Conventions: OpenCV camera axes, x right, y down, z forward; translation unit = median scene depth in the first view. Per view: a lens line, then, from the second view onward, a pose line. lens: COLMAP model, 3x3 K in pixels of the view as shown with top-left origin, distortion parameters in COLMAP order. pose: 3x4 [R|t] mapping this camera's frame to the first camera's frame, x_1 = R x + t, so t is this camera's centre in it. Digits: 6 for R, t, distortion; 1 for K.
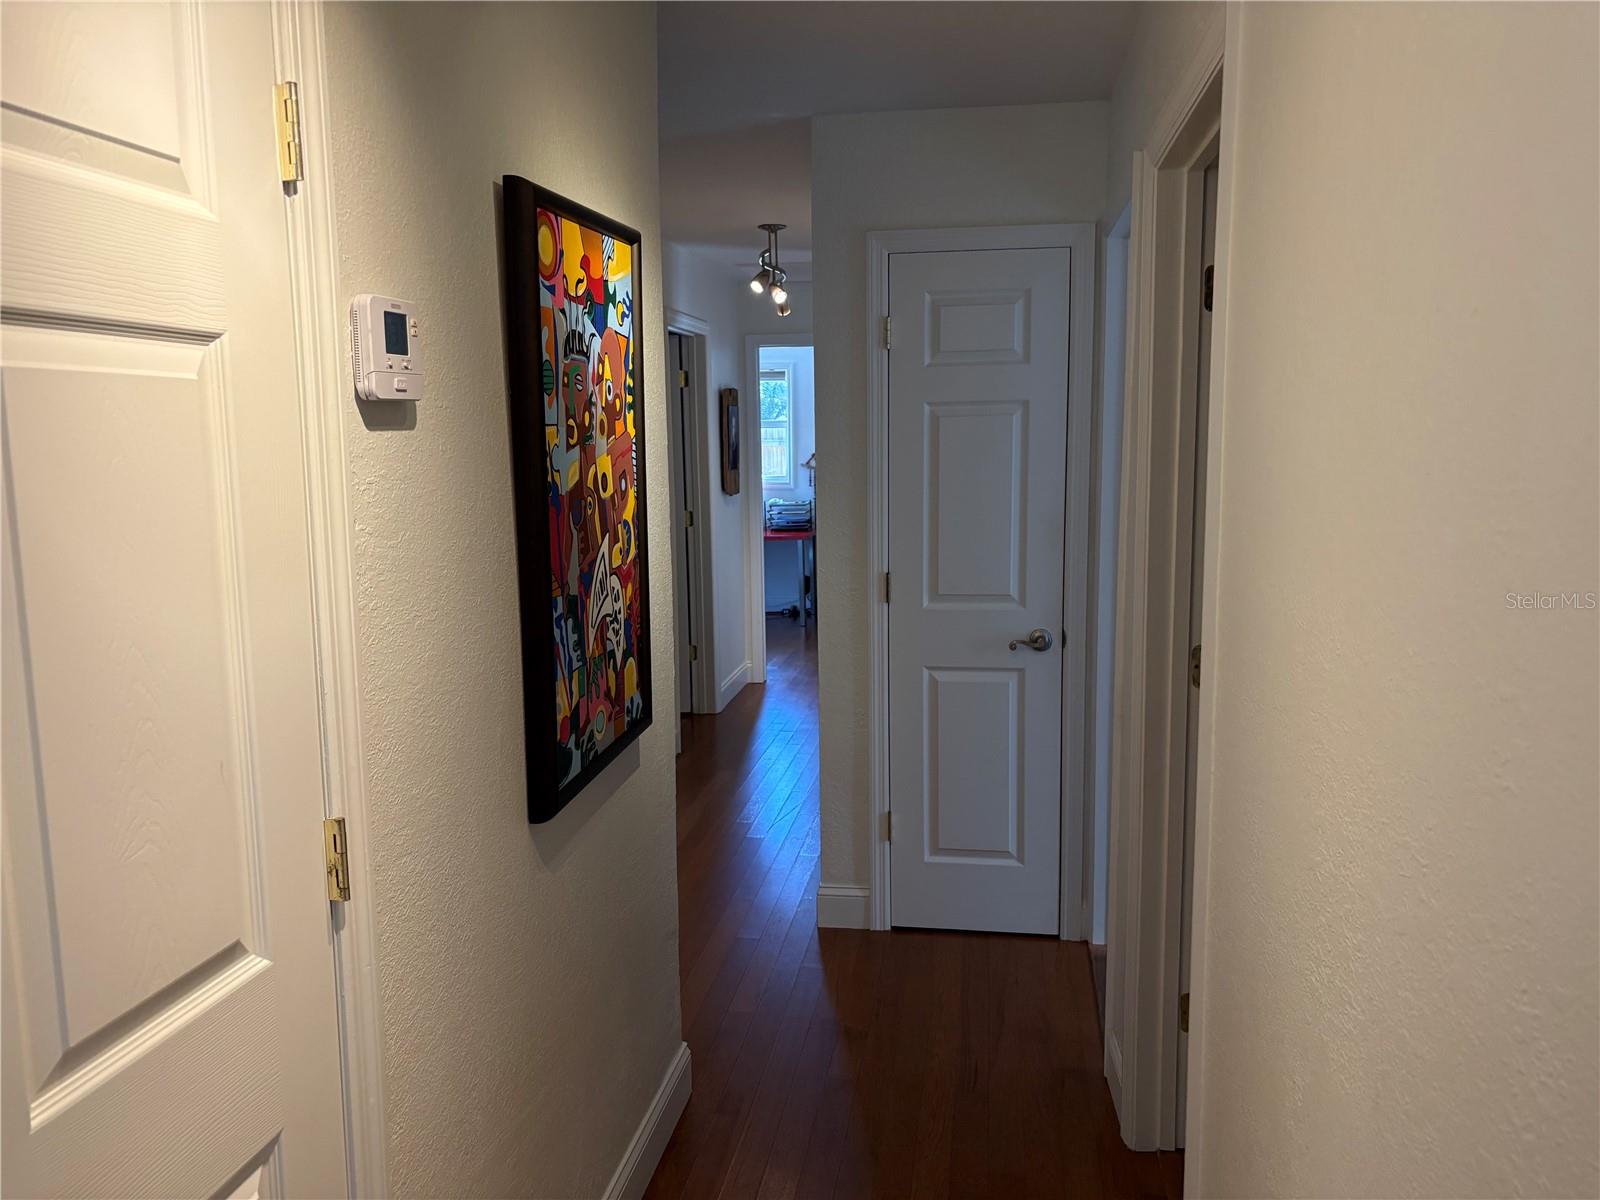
lens RADIAL K [[1209.5, 0, 798.8], [0, 1209.5, 602.0], [0, 0, 1]] dist [0.050444, -0.054073]
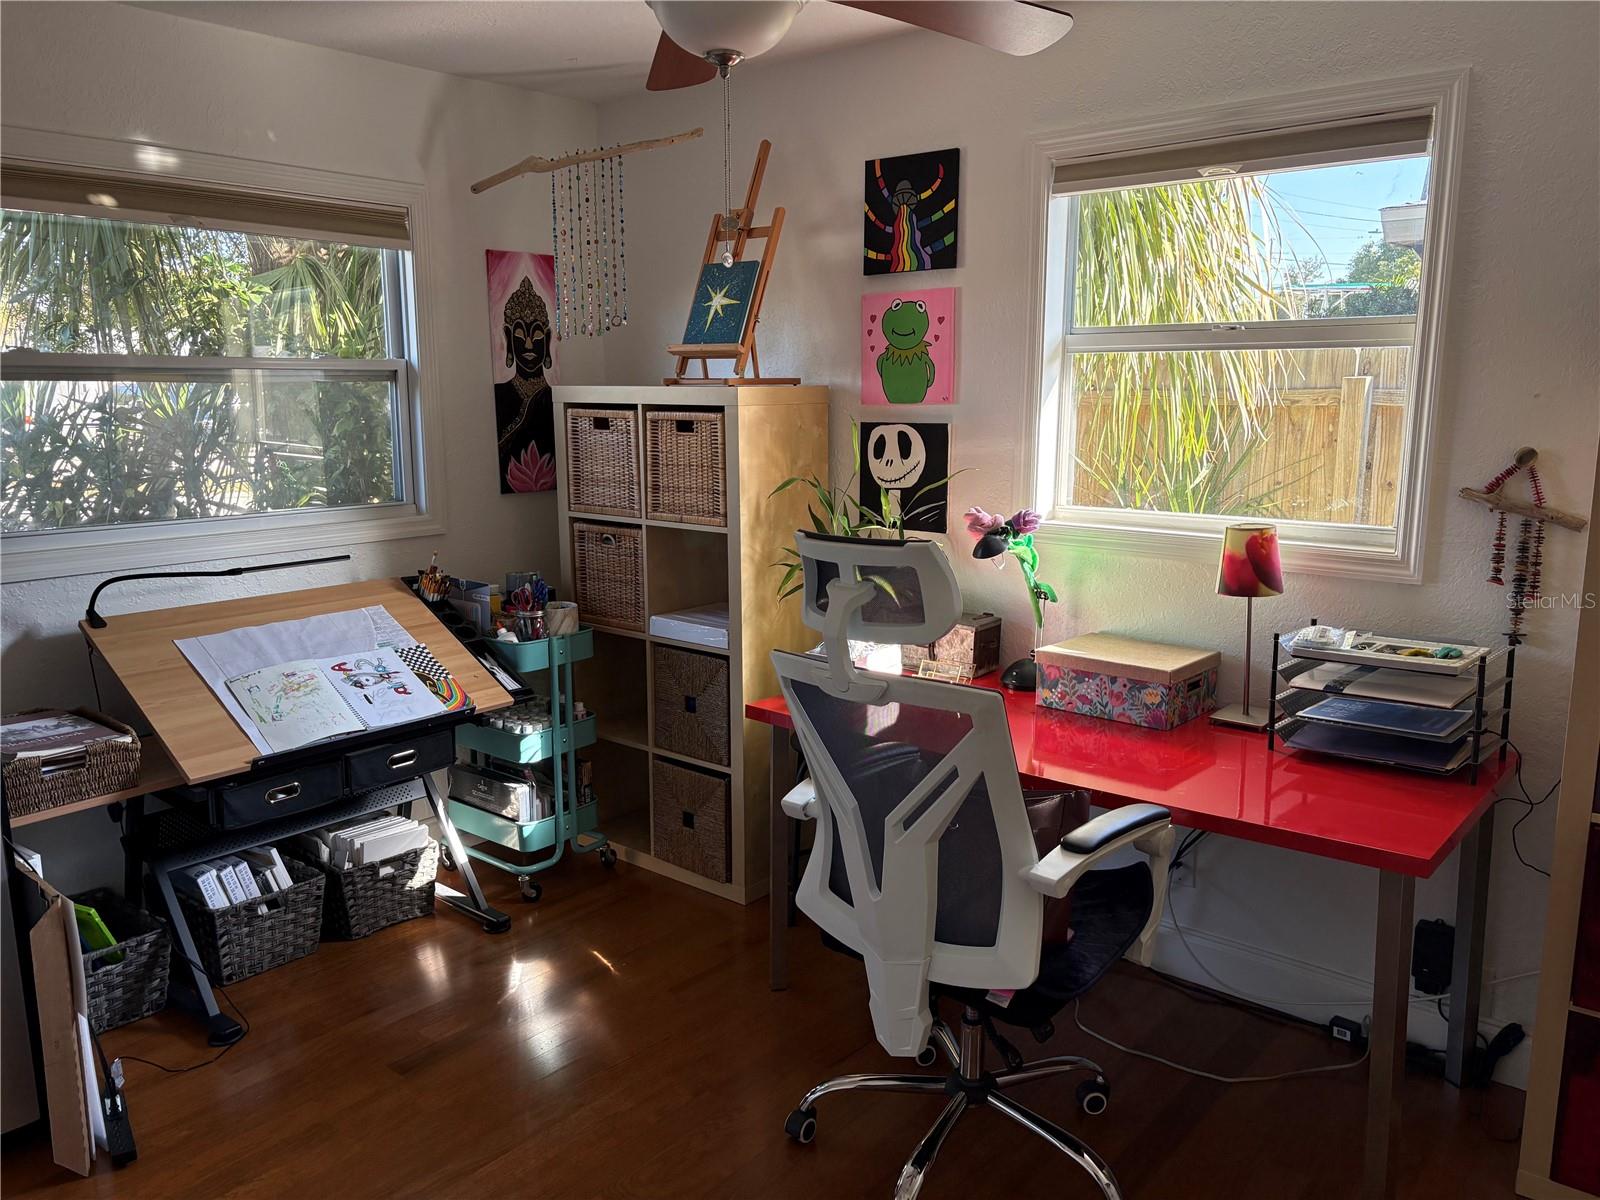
lens RADIAL K [[1209.5, 0, 800.1], [0, 1209.5, 597.0], [0, 0, 1]] dist [0.050444, -0.054073]
pose [[0.851360, 0.100120, -0.514938, 0.026065], [-0.075031, 0.994766, 0.069363, -0.147907], [0.519188, -0.020417, 0.854416, 1.063212]]
